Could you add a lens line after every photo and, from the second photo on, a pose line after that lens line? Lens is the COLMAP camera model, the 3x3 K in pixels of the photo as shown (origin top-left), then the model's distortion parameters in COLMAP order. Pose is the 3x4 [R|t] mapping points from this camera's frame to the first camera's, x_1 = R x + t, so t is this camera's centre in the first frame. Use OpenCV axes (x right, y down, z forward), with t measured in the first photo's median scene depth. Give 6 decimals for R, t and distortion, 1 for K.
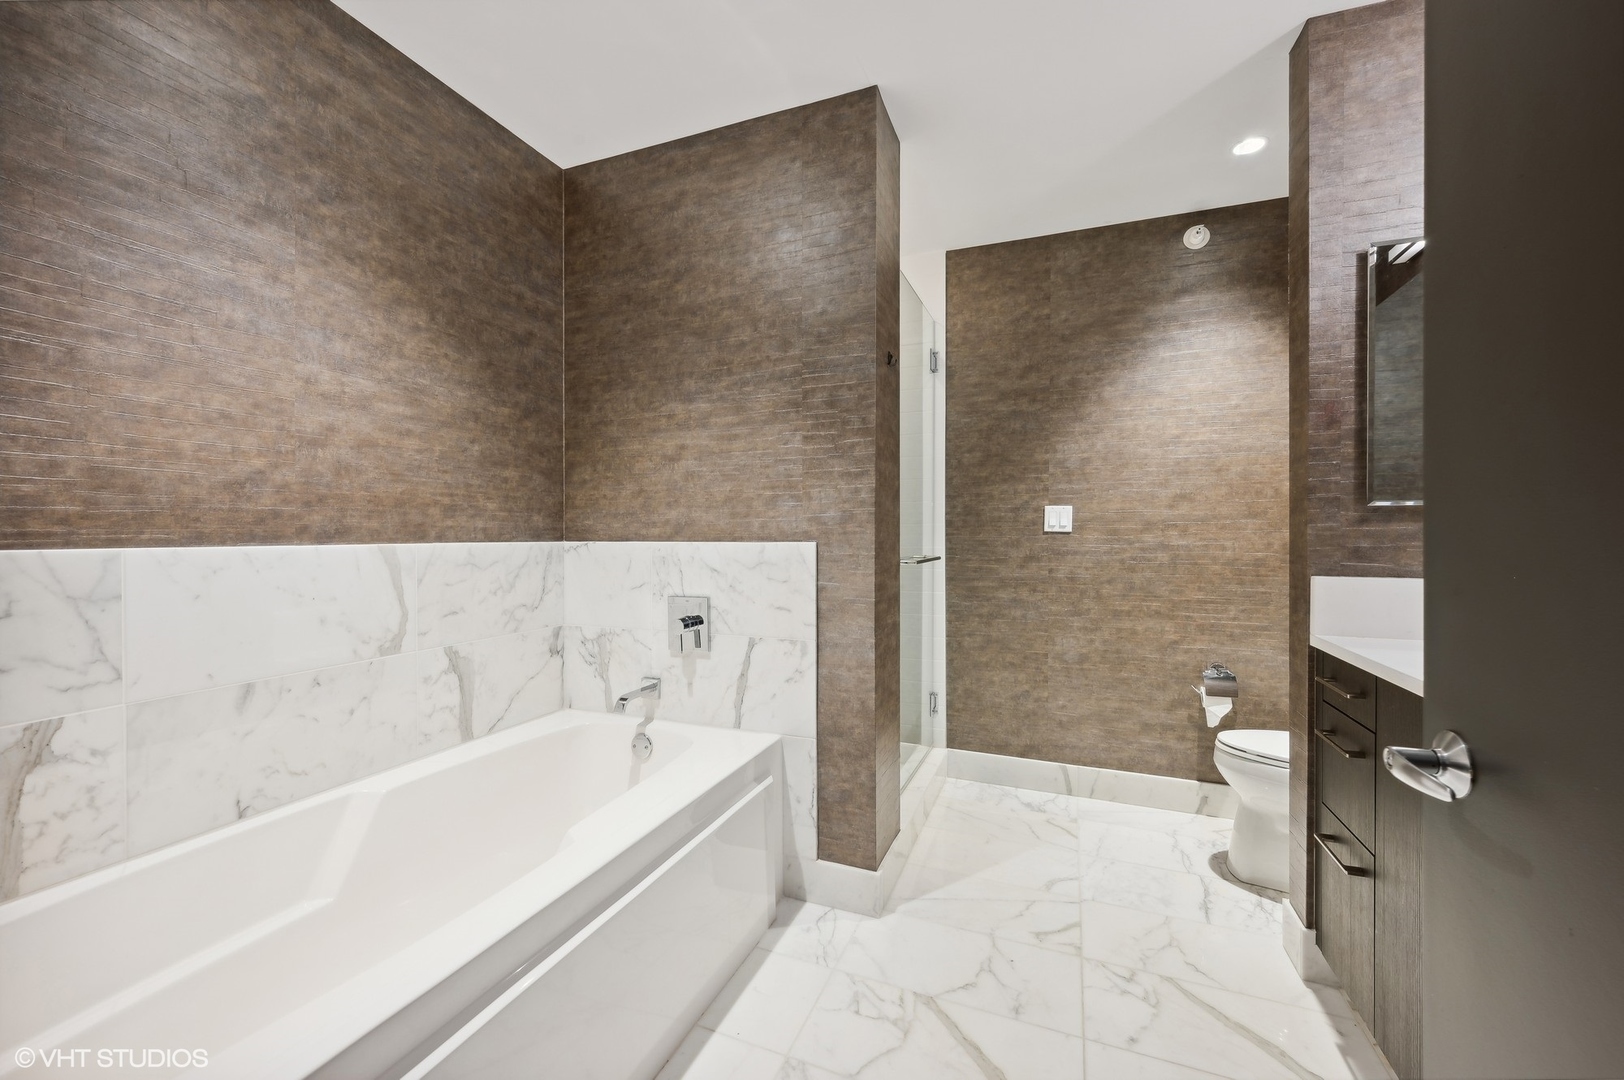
lens RADIAL K [[645.6, 0, 804.0], [0, 645.6, 537.8], [0, 0, 1]] dist [0.002464, -0.000919]
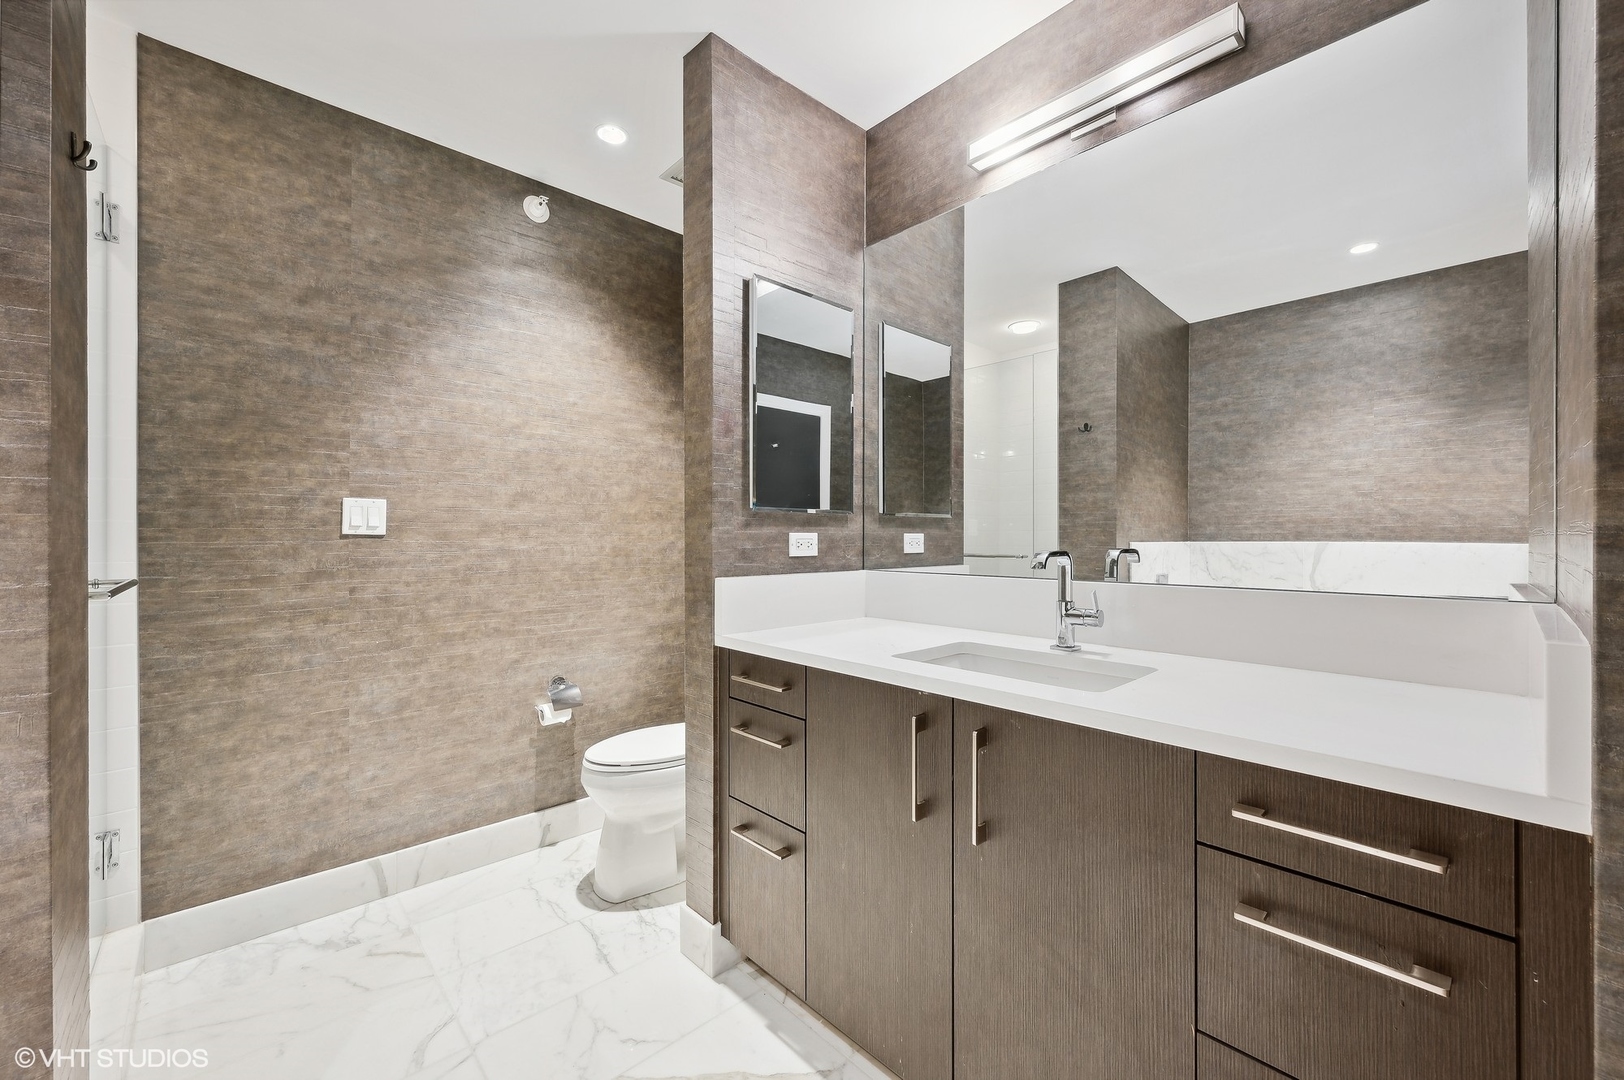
lens RADIAL K [[645.6, 0, 822.0], [0, 645.6, 536.3], [0, 0, 1]] dist [0.002464, -0.000919]
pose [[0.417620, -0.000274, 0.908622, -0.045381], [0.008208, 0.999960, -0.003471, -0.001065], [-0.908585, 0.008907, 0.417605, 0.255168]]
